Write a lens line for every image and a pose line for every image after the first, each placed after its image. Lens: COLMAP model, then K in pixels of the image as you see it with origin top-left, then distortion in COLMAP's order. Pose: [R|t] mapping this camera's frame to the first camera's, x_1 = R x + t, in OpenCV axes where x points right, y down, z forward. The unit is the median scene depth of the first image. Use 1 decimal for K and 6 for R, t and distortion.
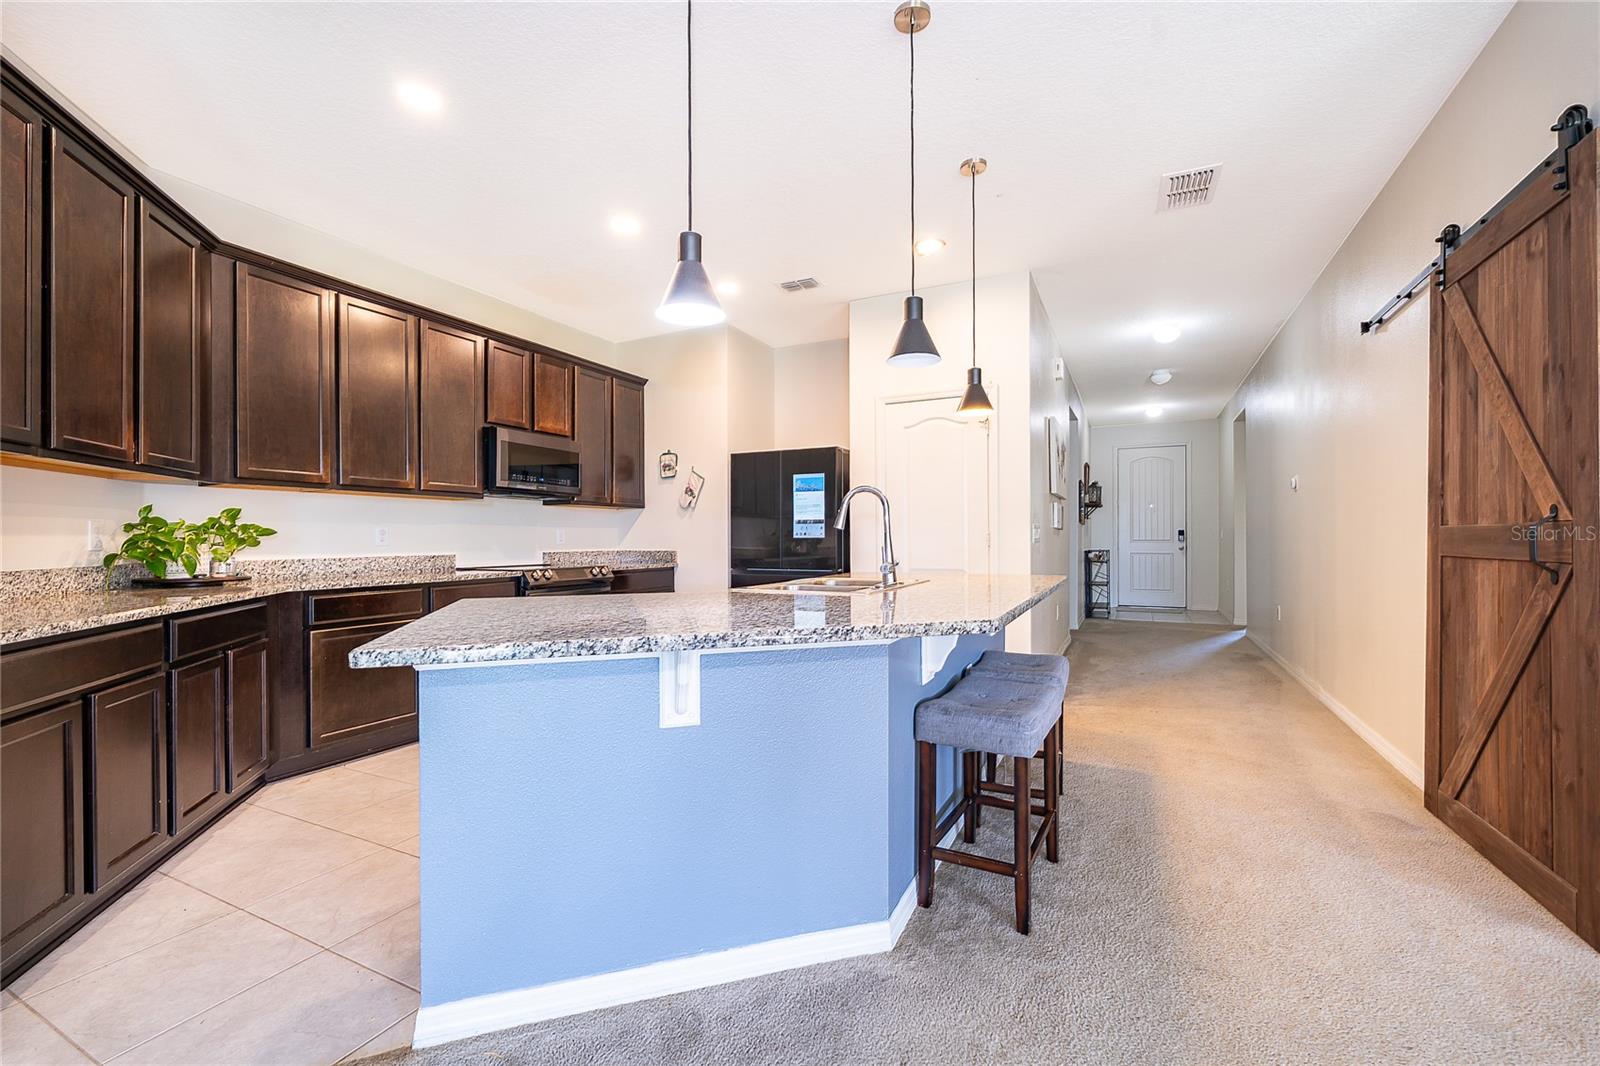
lens RADIAL K [[660.5, 0, 796.1], [0, 660.5, 533.3], [0, 0, 1]] dist [-0.000222, -0.001747]
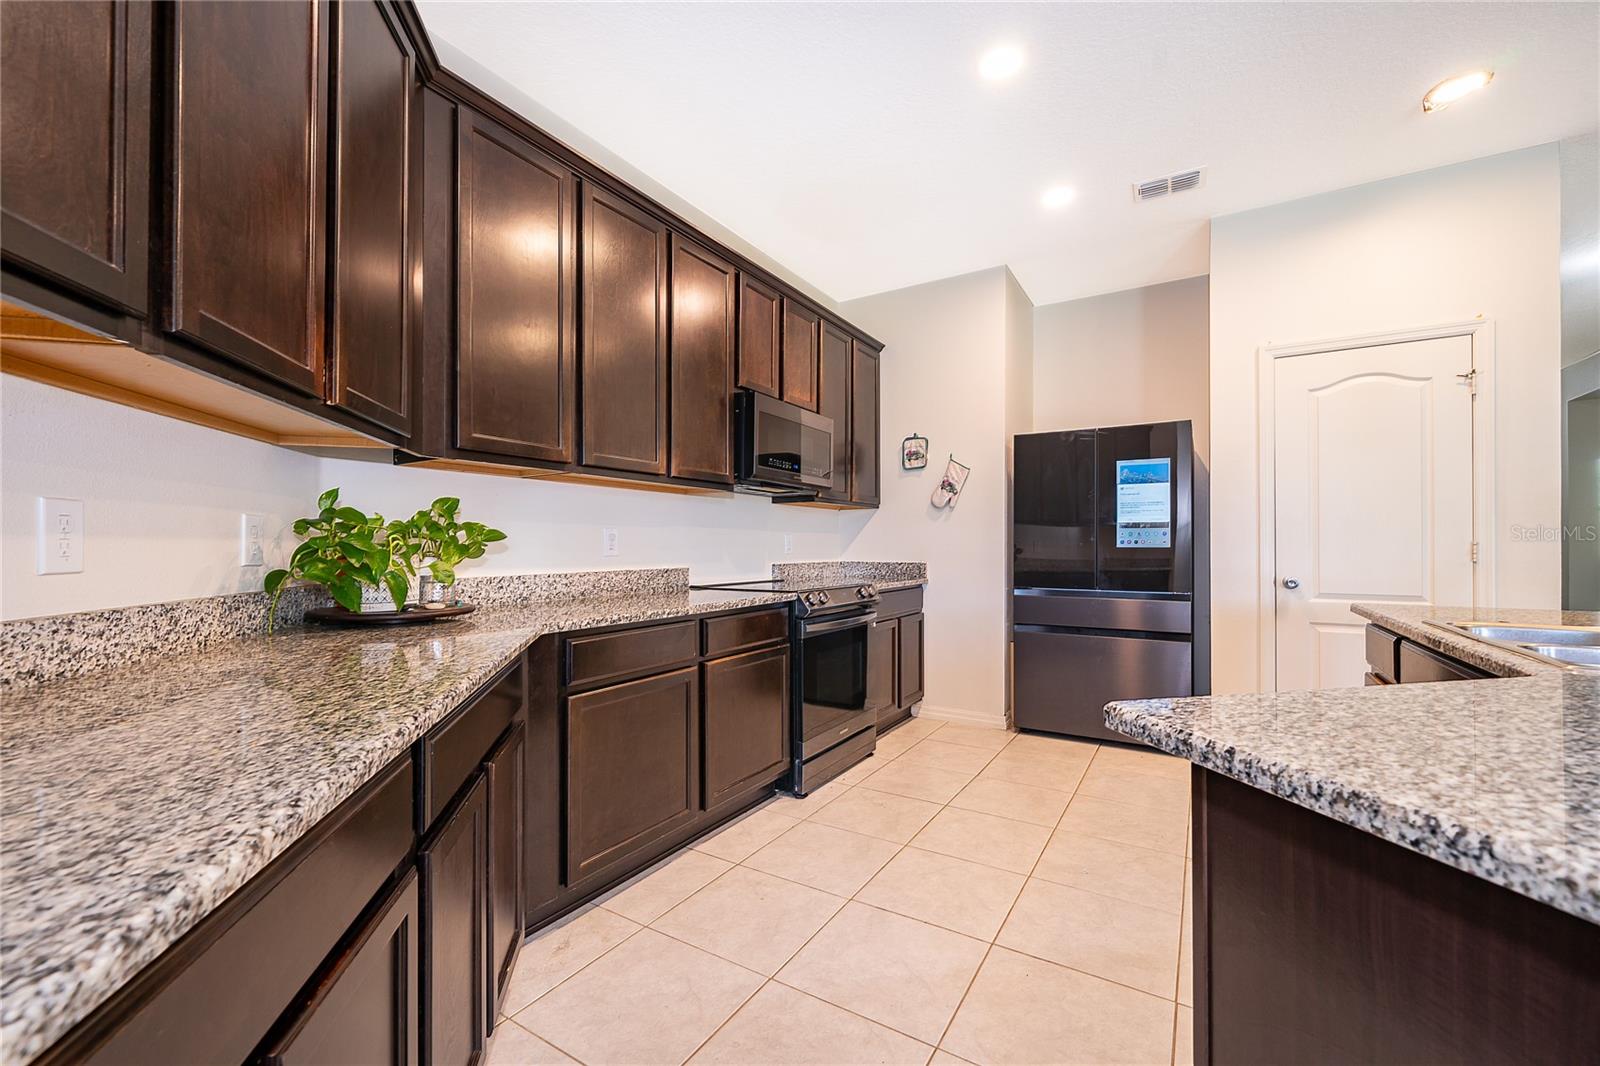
lens RADIAL K [[660.5, 0, 815.5], [0, 660.5, 537.4], [0, 0, 1]] dist [-0.000222, -0.001747]
pose [[0.995580, 0.004777, -0.093792, -0.384801], [-0.005236, 0.999976, -0.004644, 0.001337], [0.093768, 0.005114, 0.995581, 0.349312]]
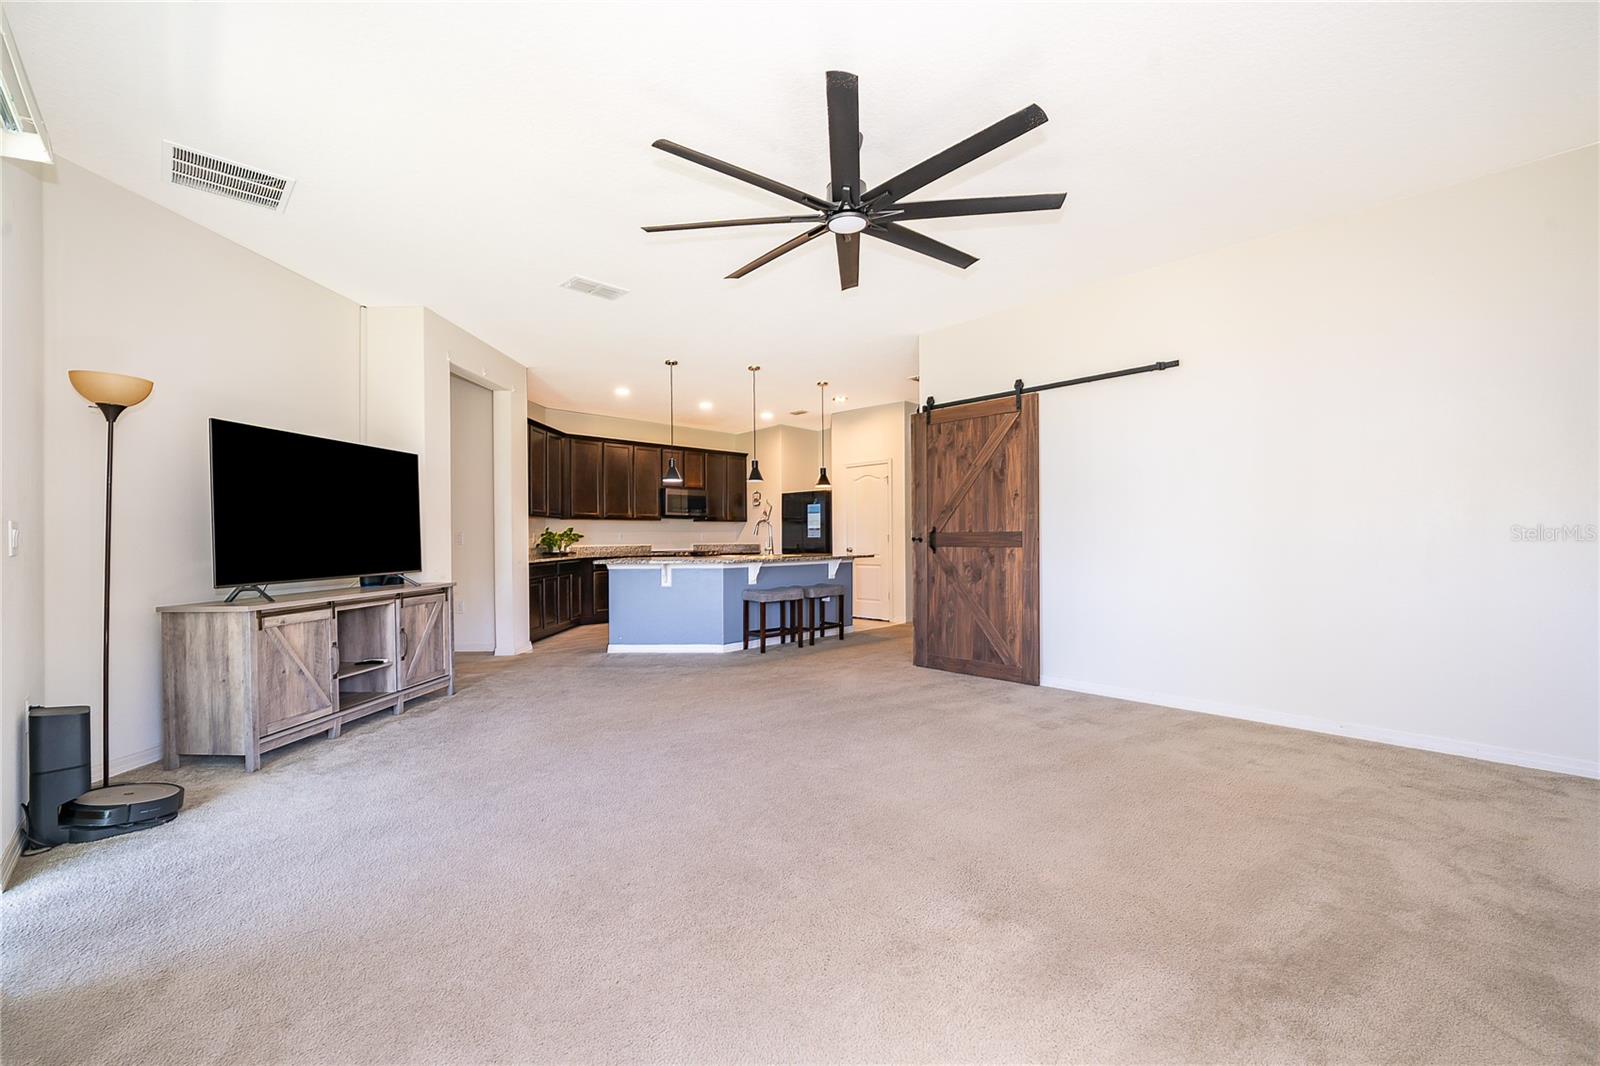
lens RADIAL K [[660.5, 0, 801.7], [0, 660.5, 540.0], [0, 0, 1]] dist [-0.000222, -0.001747]
pose [[0.936742, -0.000524, -0.350020, 0.931089], [0.005104, 0.999913, 0.012162, -0.013738], [0.349983, -0.013179, 0.936663, -1.141339]]
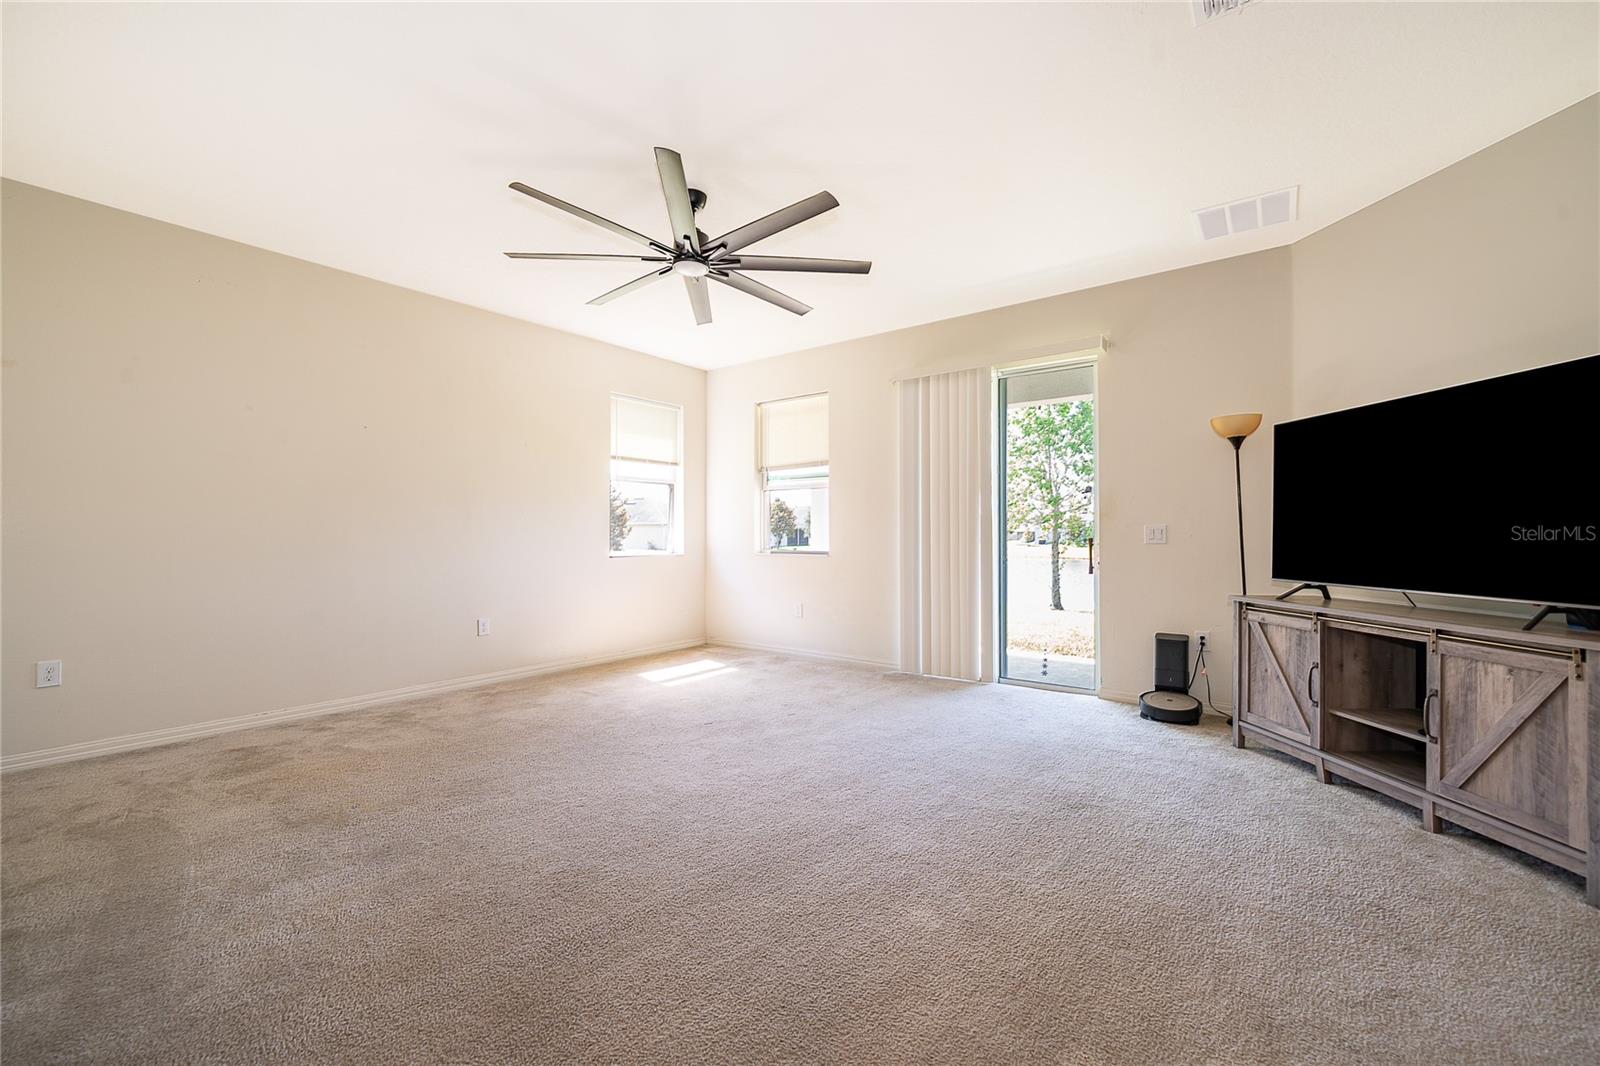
lens RADIAL K [[660.5, 0, 796.2], [0, 660.5, 528.8], [0, 0, 1]] dist [-0.000222, -0.001747]
pose [[-0.979125, 0.008245, 0.203094, 0.348134], [0.005114, 0.999860, -0.015936, -0.006109], [-0.203197, -0.014565, -0.979030, 0.583782]]
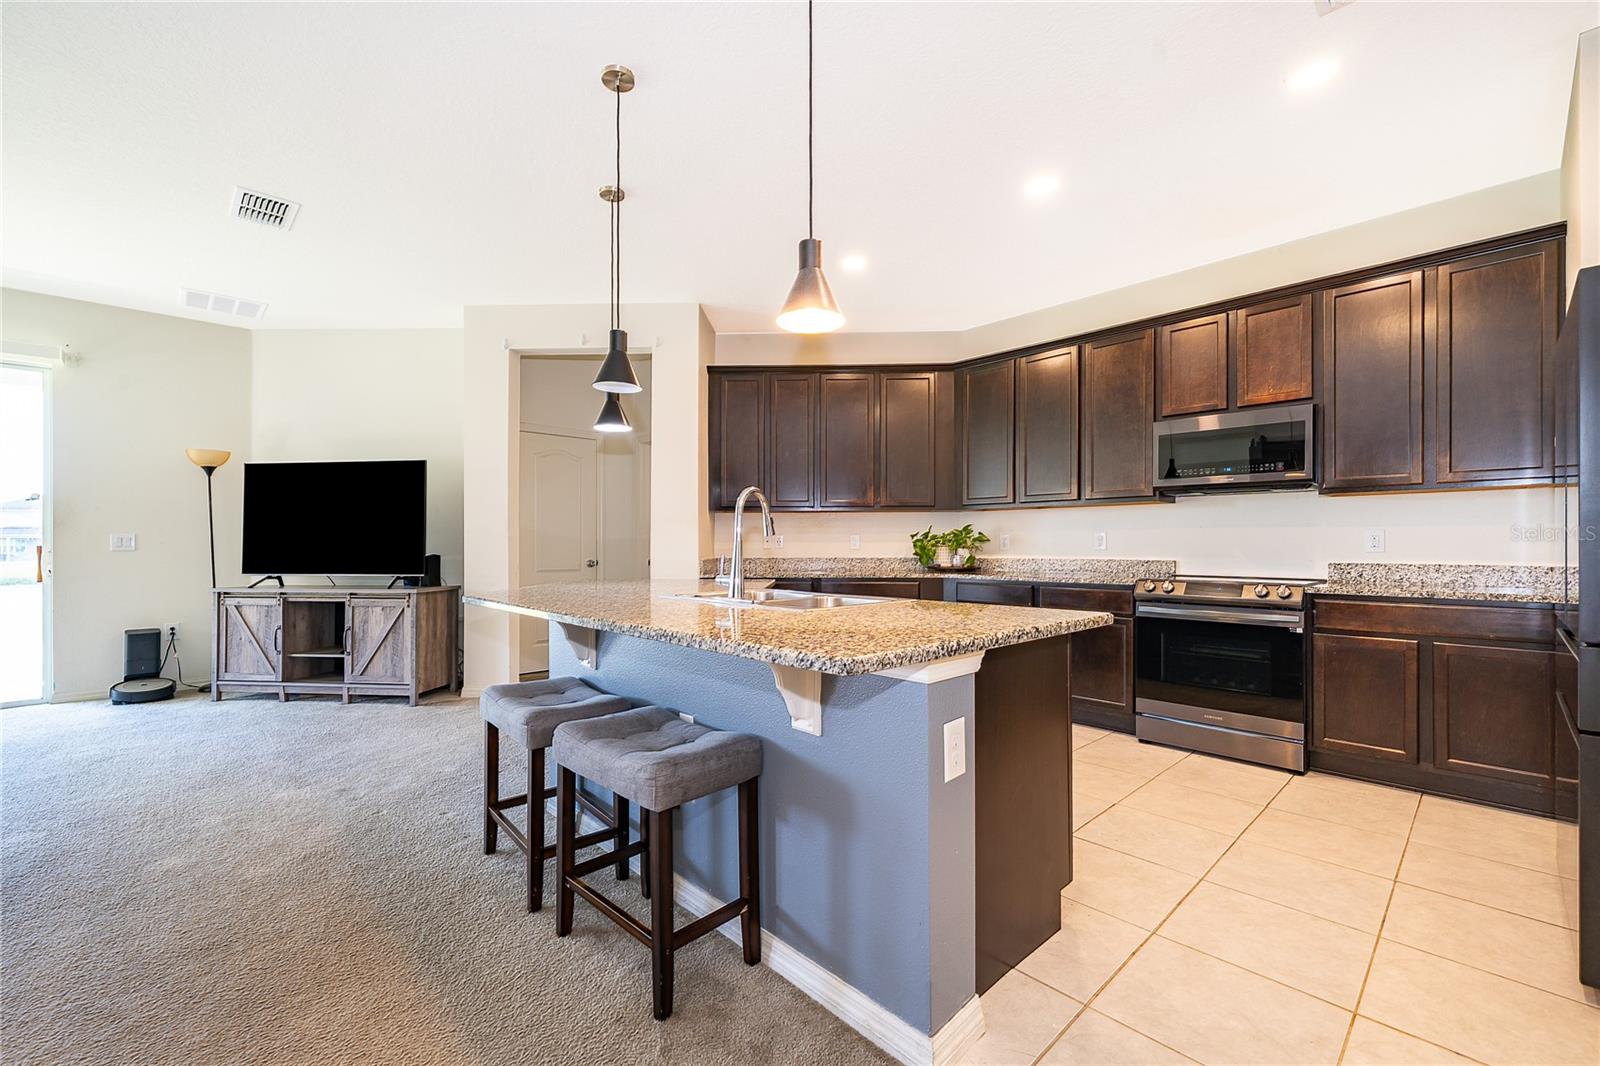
lens RADIAL K [[660.5, 0, 795.5], [0, 660.5, 546.7], [0, 0, 1]] dist [-0.000222, -0.001747]
pose [[-0.364795, 0.005830, -0.931070, 0.715313], [0.008623, 0.999959, 0.002883, 0.005995], [0.931048, -0.006977, -0.364830, 1.049311]]
